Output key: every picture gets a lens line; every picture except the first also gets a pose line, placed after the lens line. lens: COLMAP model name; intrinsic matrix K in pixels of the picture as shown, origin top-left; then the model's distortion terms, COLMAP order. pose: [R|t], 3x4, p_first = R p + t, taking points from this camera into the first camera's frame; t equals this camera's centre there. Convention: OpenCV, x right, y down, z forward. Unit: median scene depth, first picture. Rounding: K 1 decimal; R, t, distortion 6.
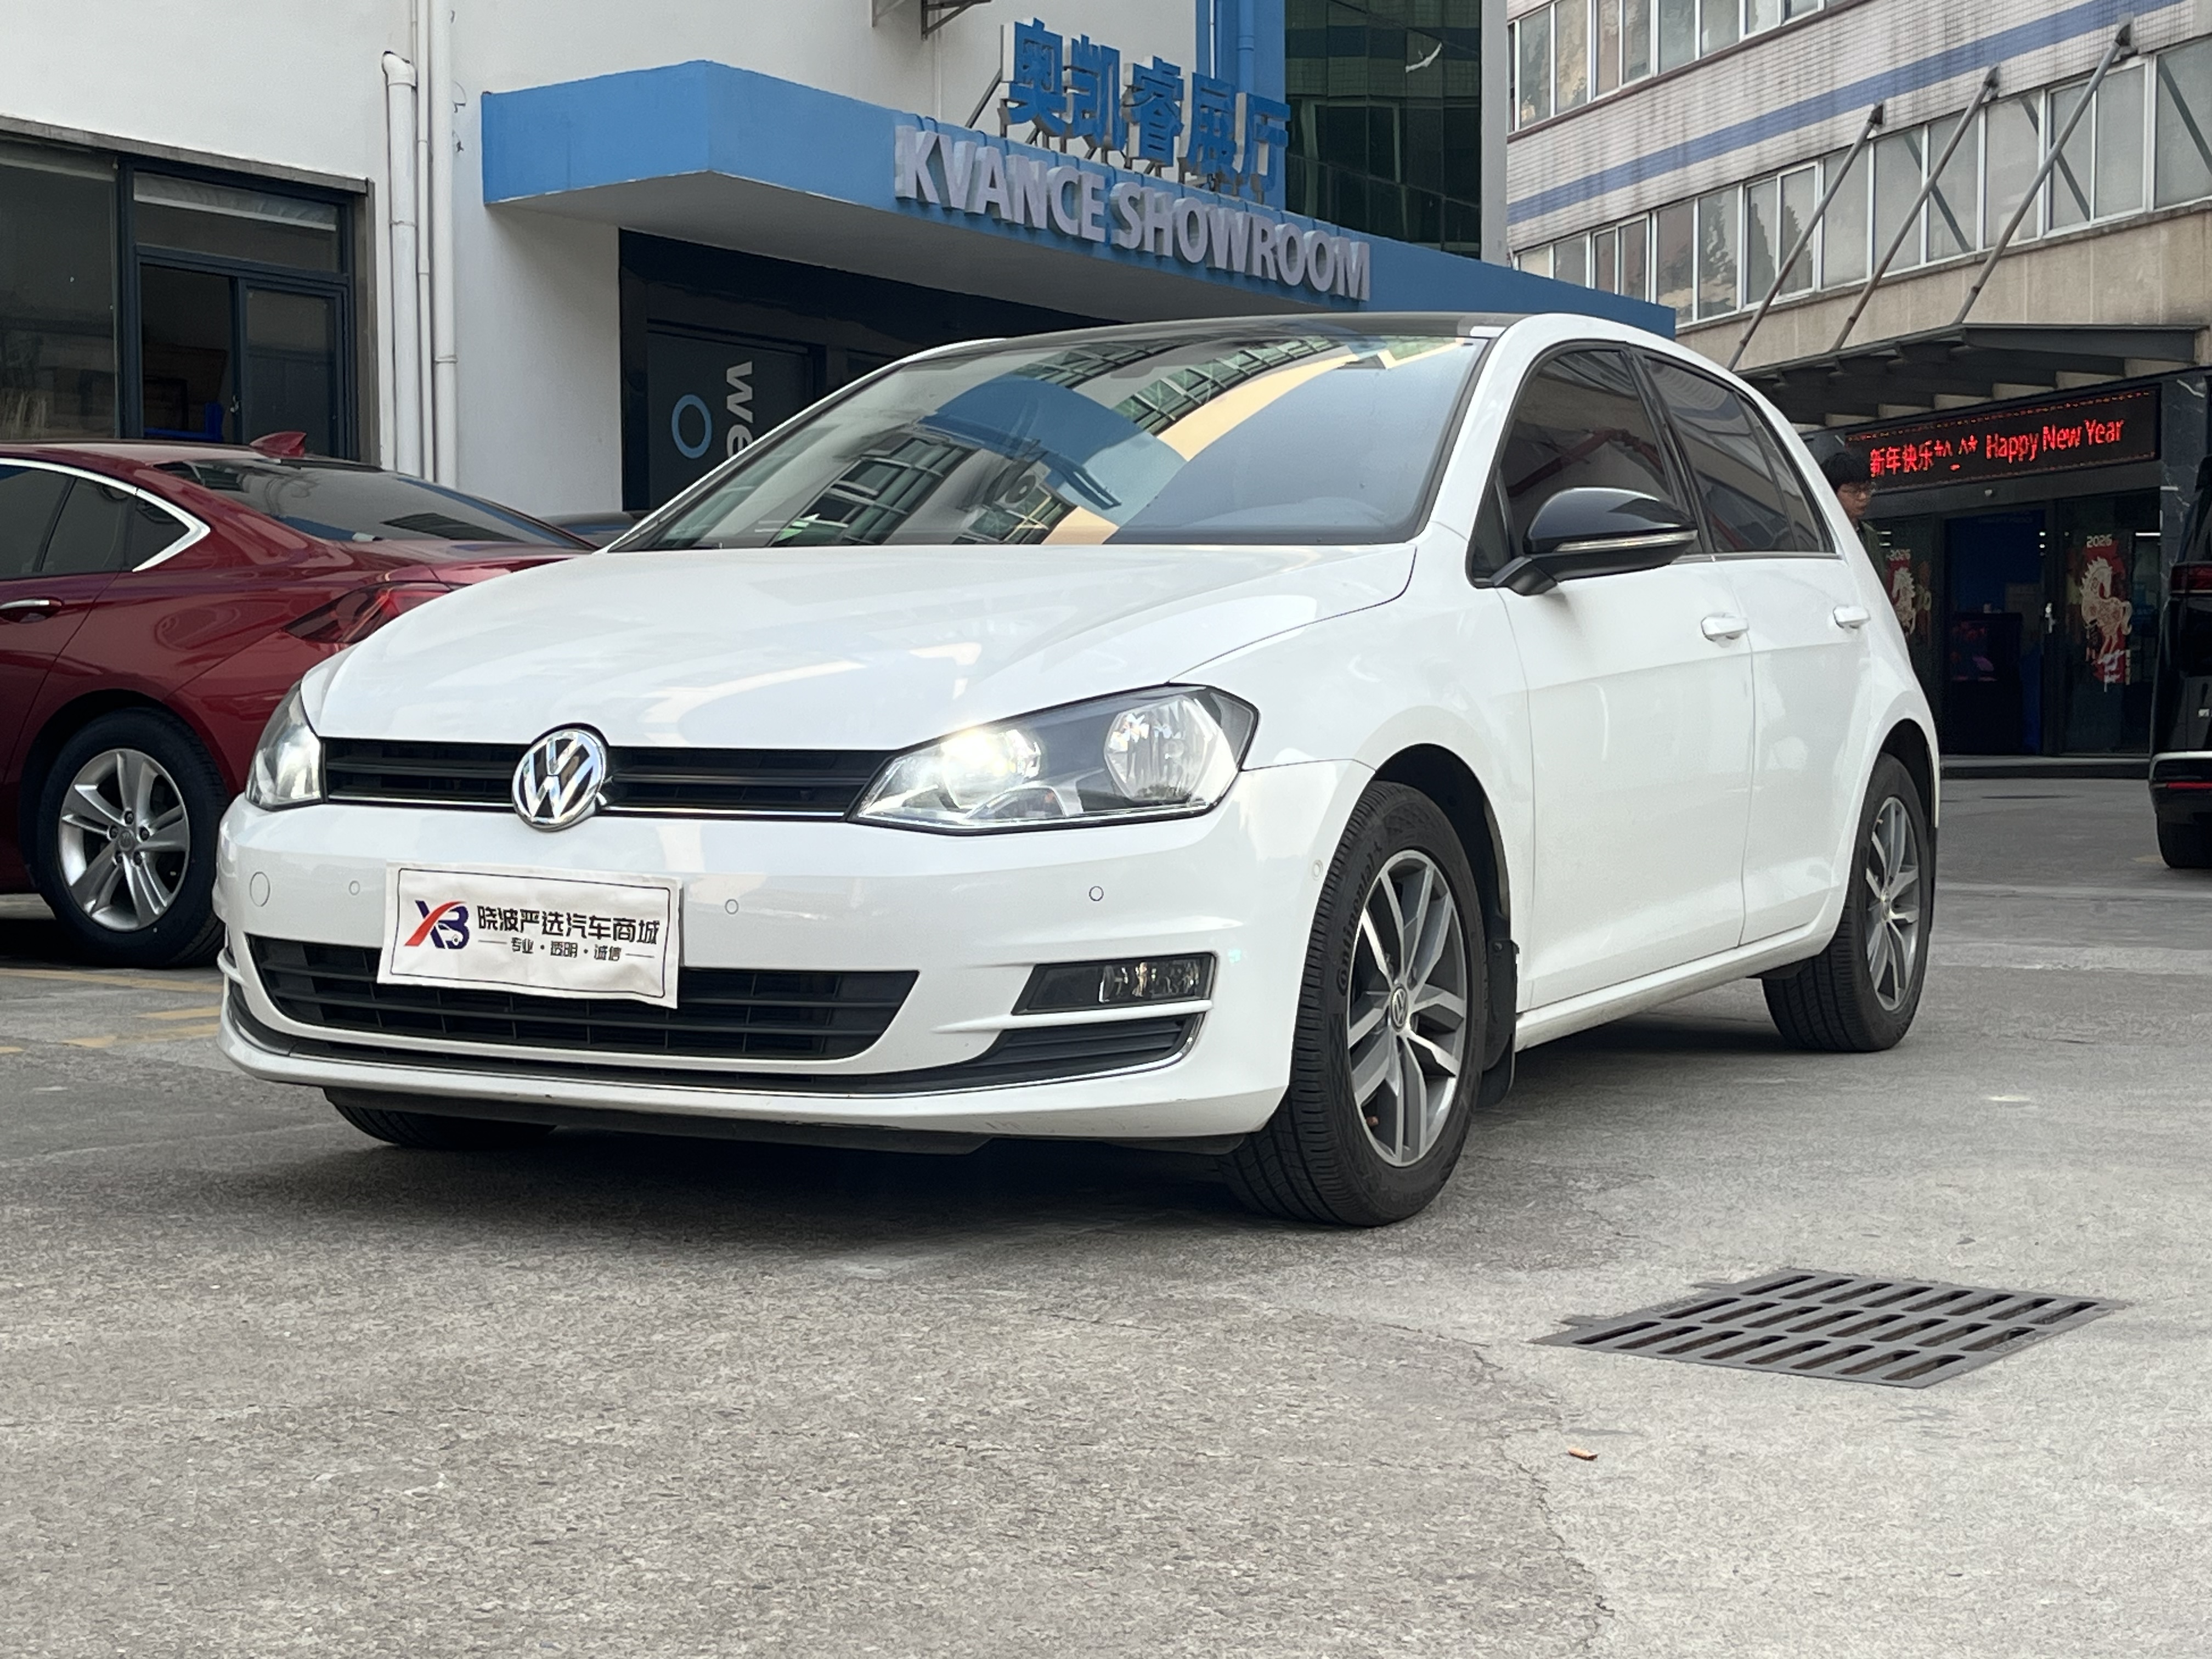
lens RADIAL K [[3485.9, 0, 1111.0], [0, 3485.9, 830.2], [0, 0, 1]] dist [0.178394, -0.765113]
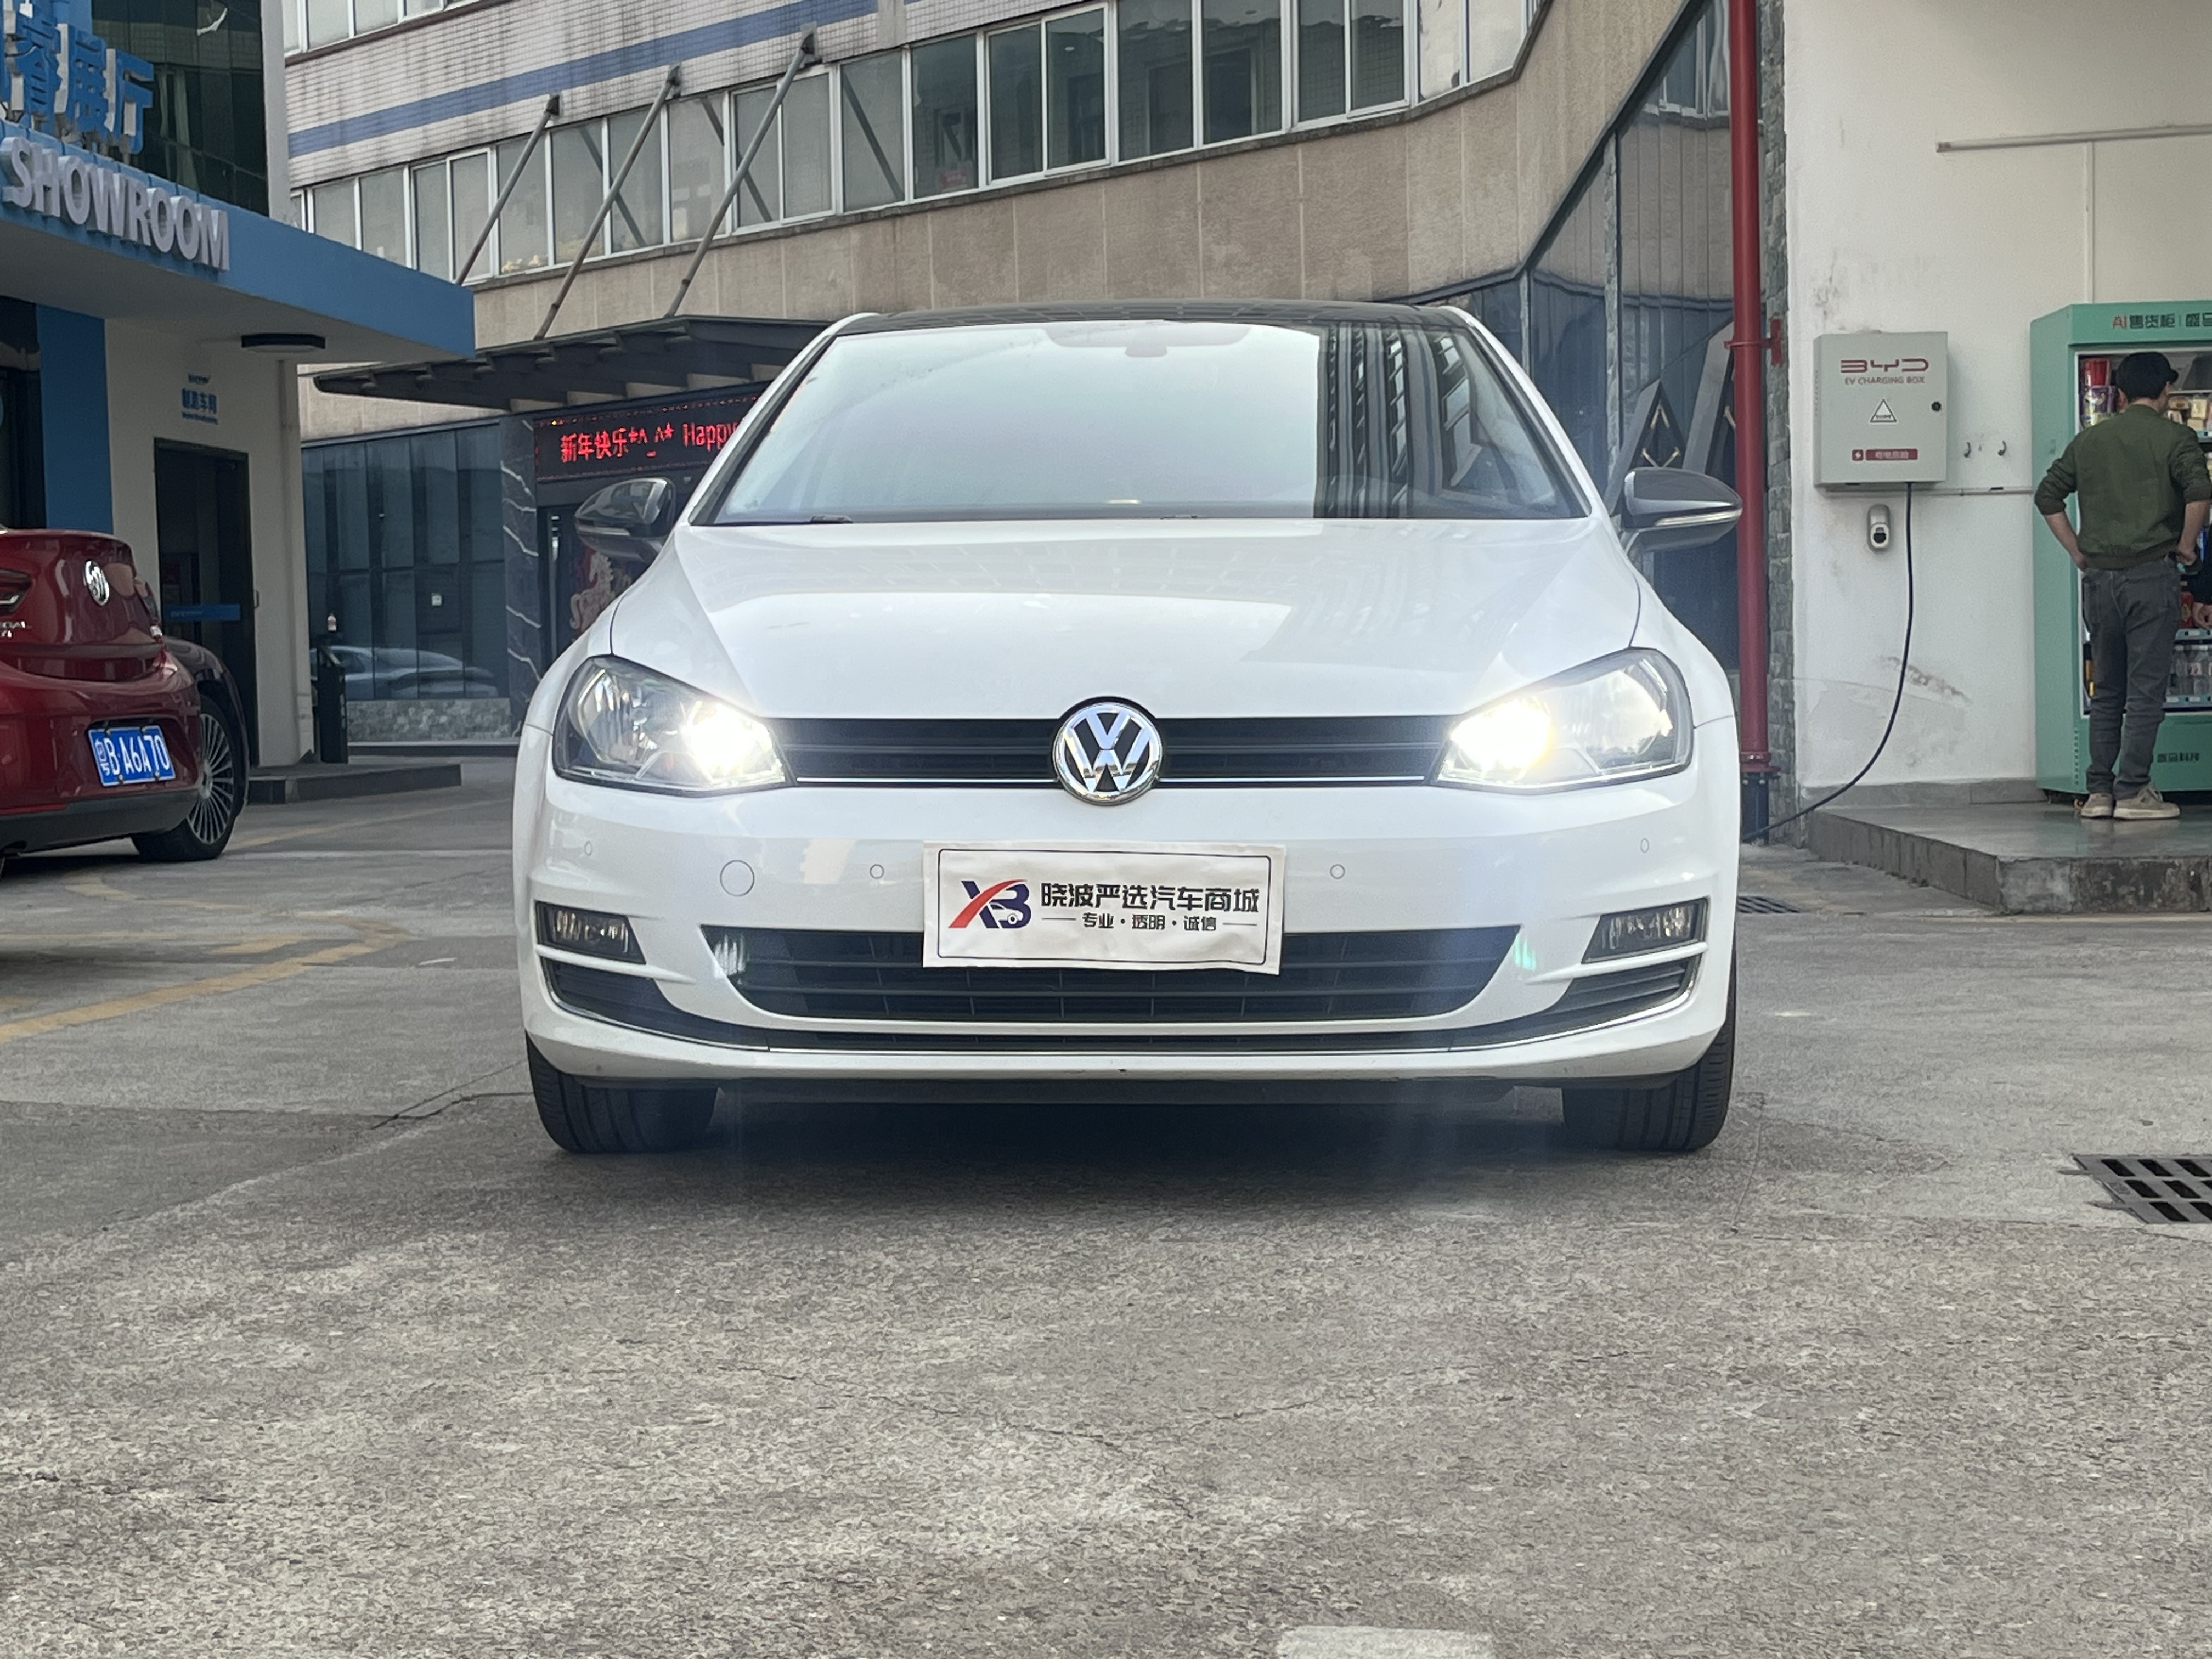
lens RADIAL K [[3485.9, 0, 1111.0], [0, 3485.9, 830.2], [0, 0, 1]] dist [0.178394, -0.765113]
pose [[0.904107, -0.034565, 0.425906, -0.136134], [0.032701, 0.999397, 0.011691, -0.000978], [-0.426053, 0.003358, 0.904692, 0.023825]]
